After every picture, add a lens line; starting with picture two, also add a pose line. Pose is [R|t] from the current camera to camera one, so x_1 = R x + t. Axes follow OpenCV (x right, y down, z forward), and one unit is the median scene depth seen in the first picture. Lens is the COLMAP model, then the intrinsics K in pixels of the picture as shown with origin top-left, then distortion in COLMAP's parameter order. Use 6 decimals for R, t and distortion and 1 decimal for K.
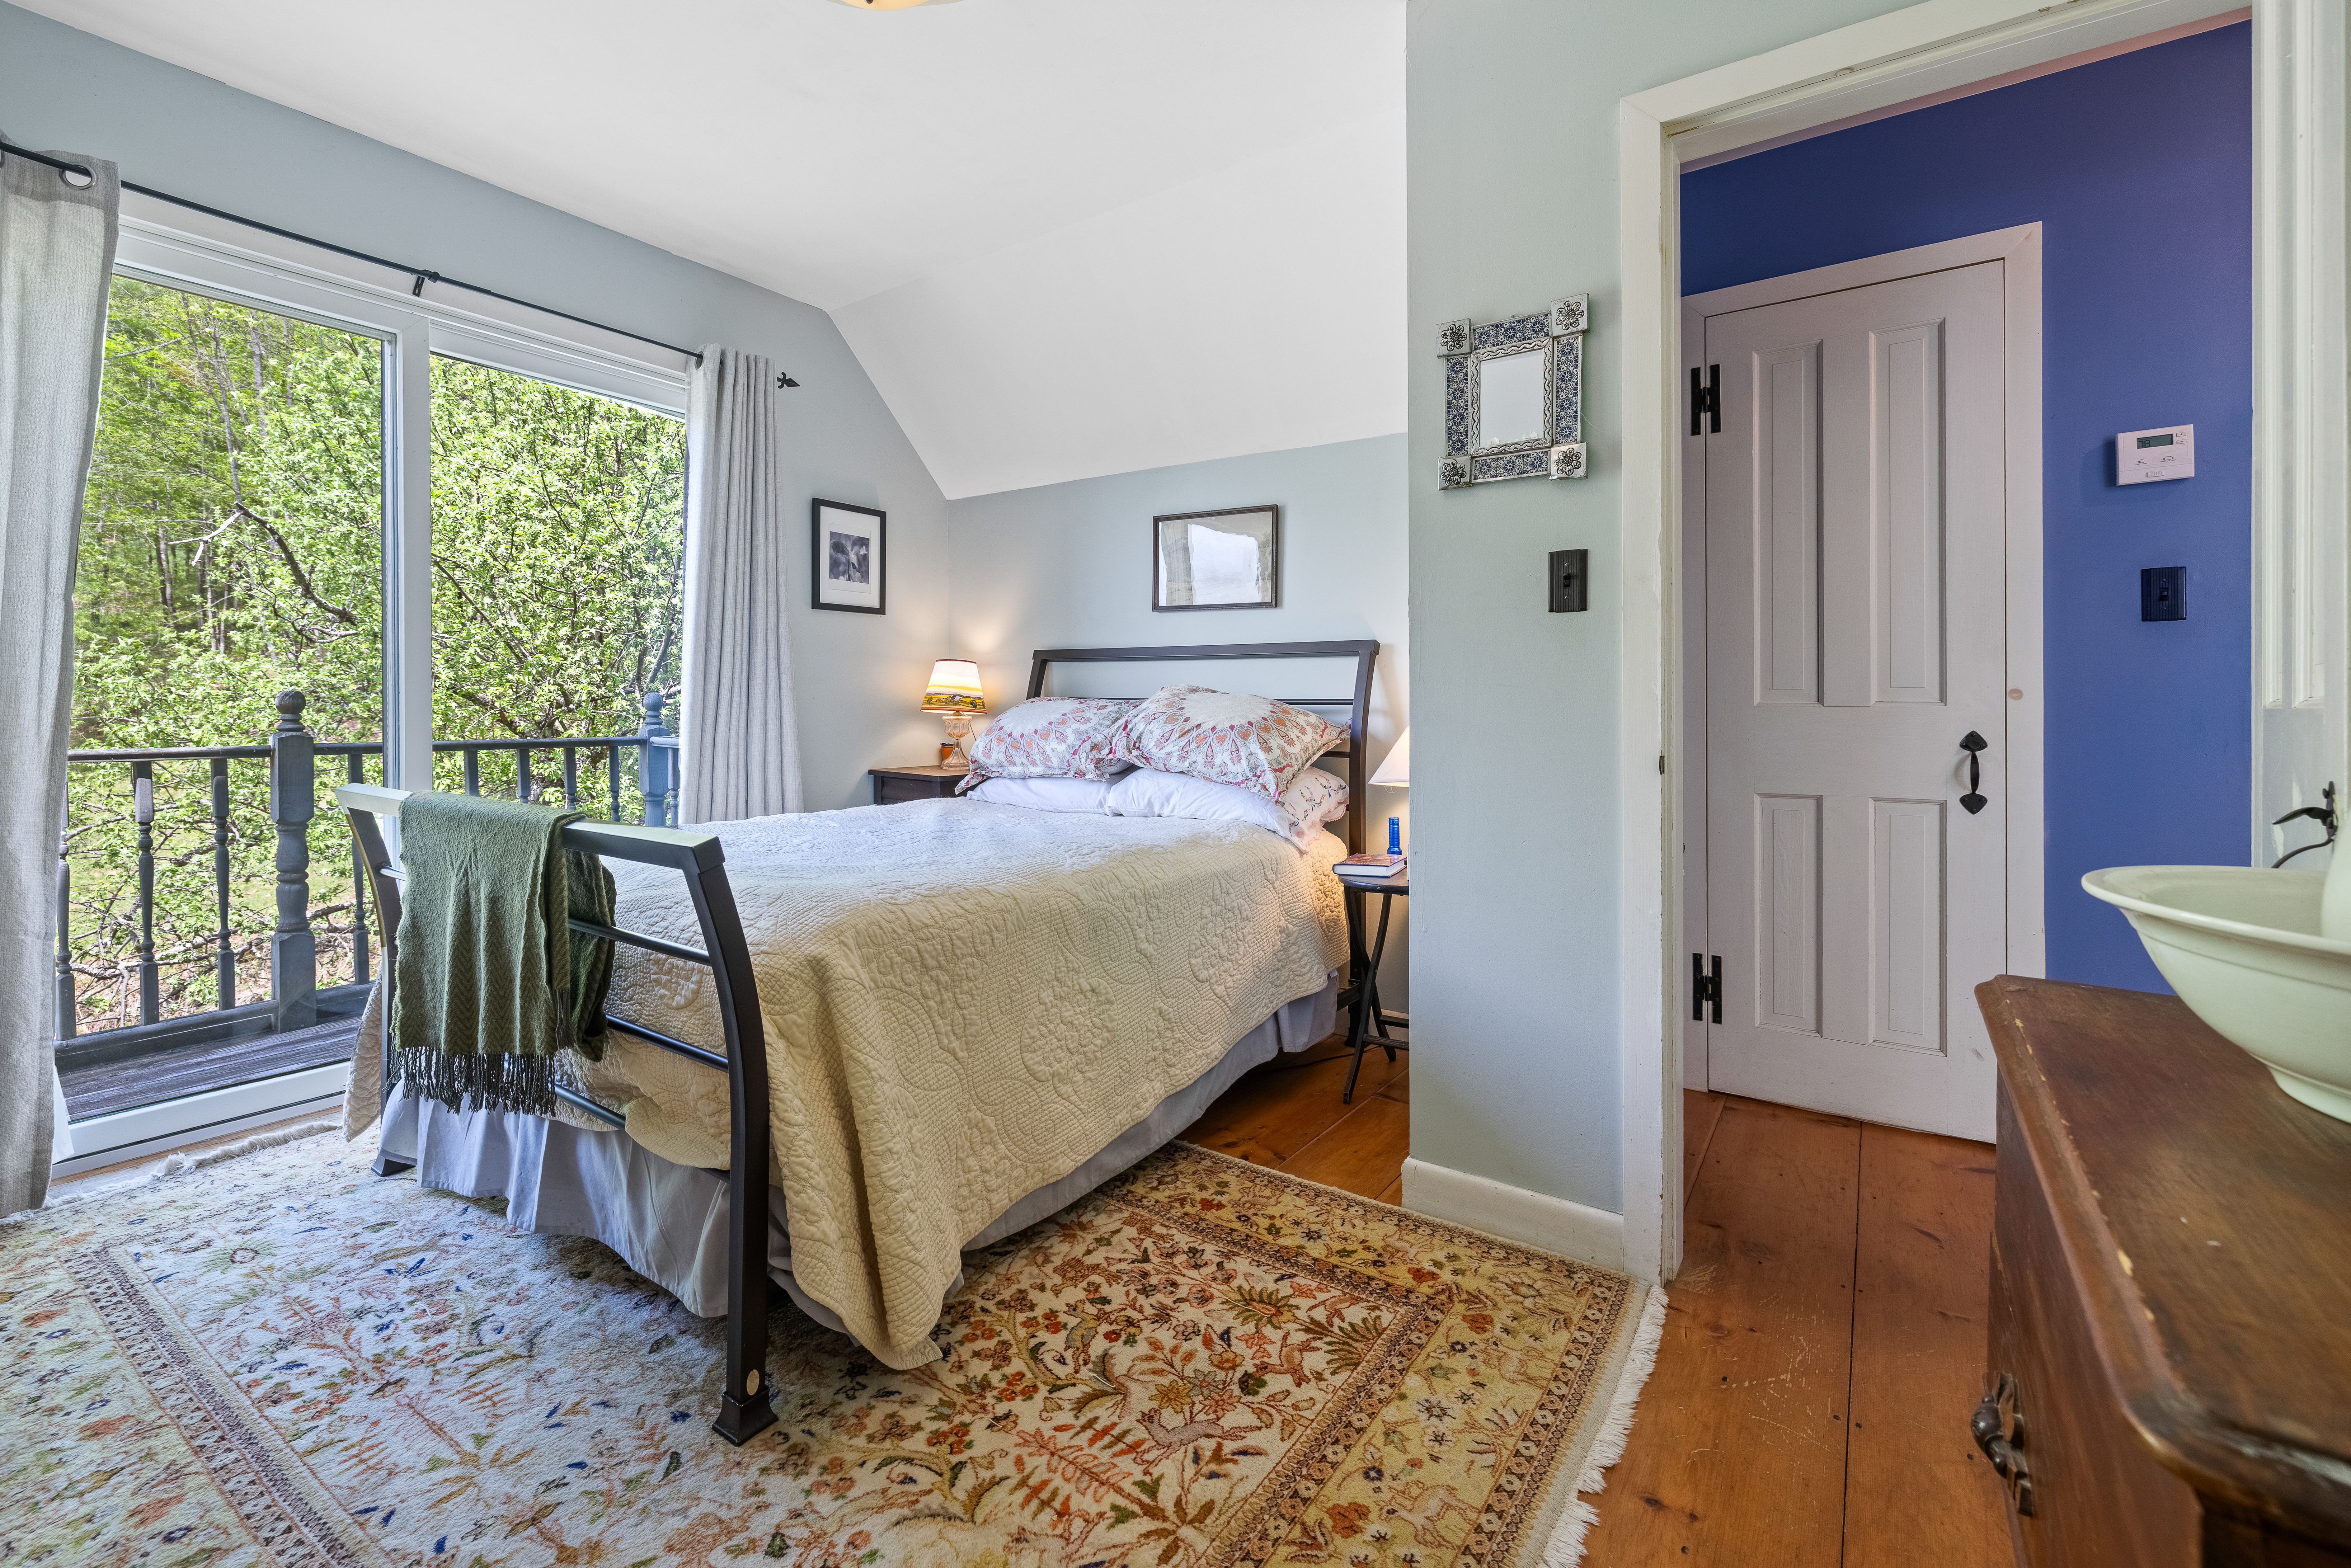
lens RADIAL K [[1007.6, 0, 1178.8], [0, 1007.6, 723.1], [0, 0, 1]] dist [-0.000033, -0.001031]
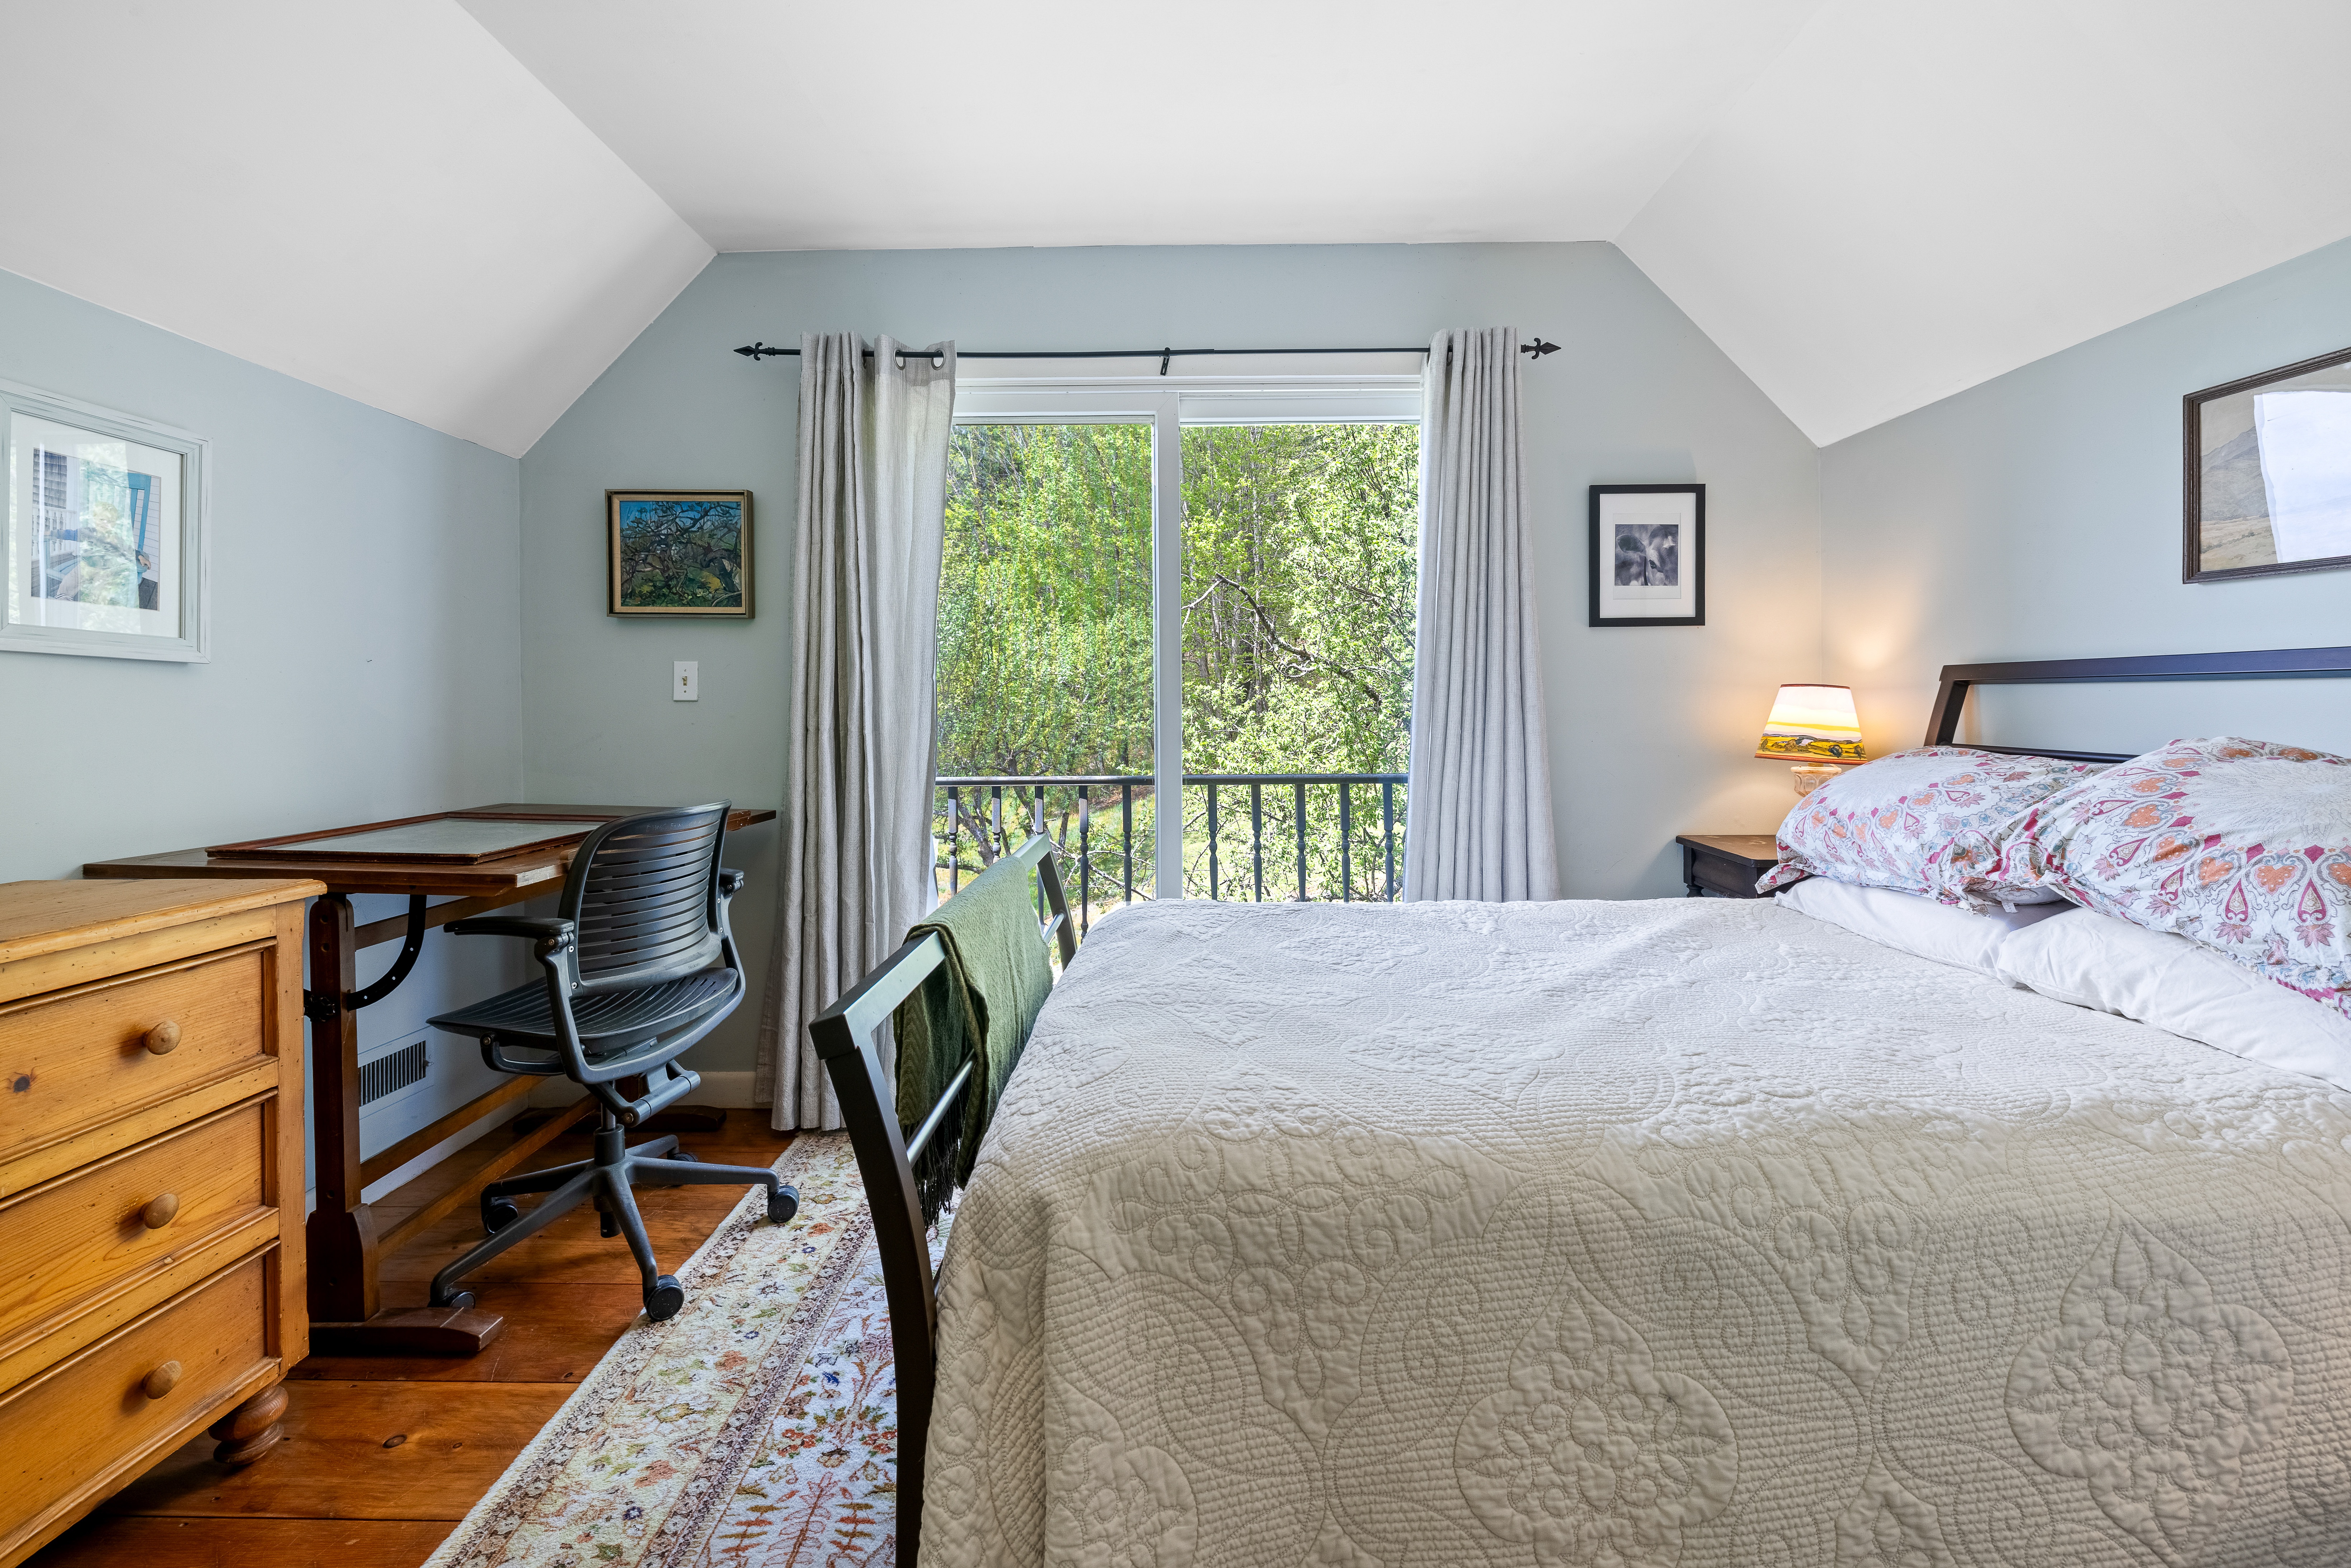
lens RADIAL K [[1007.6, 0, 1178.8], [0, 1007.6, 723.1], [0, 0, 1]] dist [-0.000033, -0.001031]
pose [[0.560420, 0.005101, -0.828193, 0.127514], [-0.006016, 0.999980, 0.002088, -0.045466], [0.828187, 0.003813, 0.560439, 0.349447]]
